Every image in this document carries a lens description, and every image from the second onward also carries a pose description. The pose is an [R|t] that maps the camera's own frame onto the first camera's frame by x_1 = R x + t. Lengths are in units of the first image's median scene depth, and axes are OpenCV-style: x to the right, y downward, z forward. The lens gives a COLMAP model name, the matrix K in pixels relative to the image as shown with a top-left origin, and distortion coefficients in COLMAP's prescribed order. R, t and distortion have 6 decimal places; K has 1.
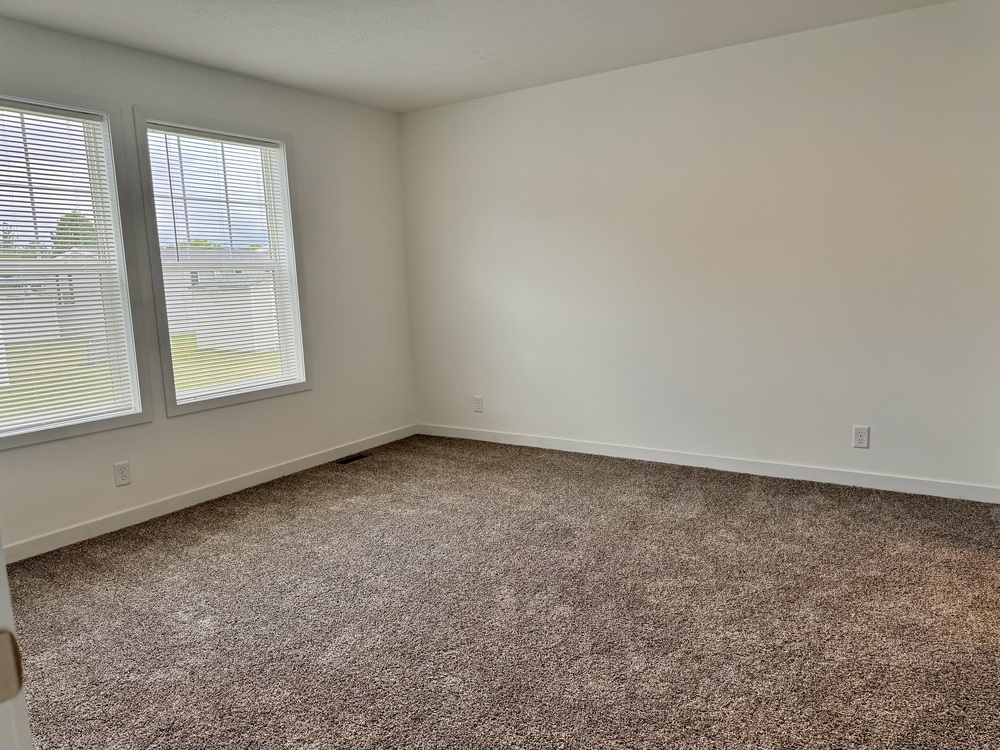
lens RADIAL K [[707.7, 0, 492.3], [0, 707.7, 378.1], [0, 0, 1]] dist [0.007053, 0.002636]
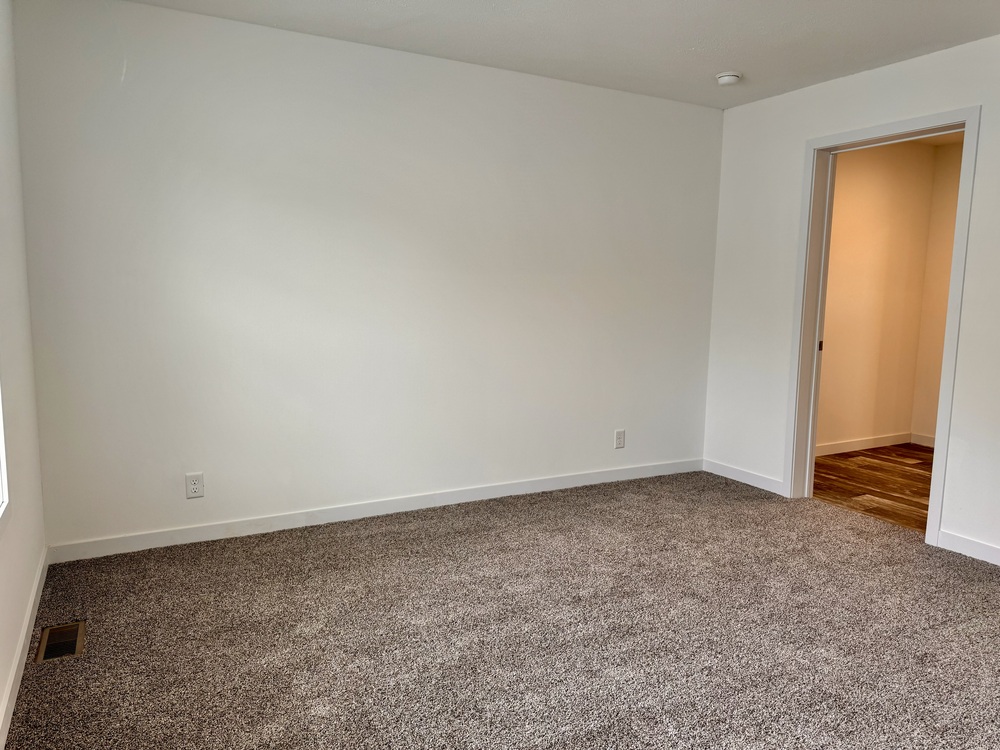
lens RADIAL K [[707.7, 0, 499.6], [0, 707.7, 374.2], [0, 0, 1]] dist [0.007053, 0.002636]
pose [[0.471410, -0.071103, 0.879043, -1.424766], [0.091609, 0.995301, 0.031378, -0.187528], [-0.877143, 0.065737, 0.475708, 1.380558]]
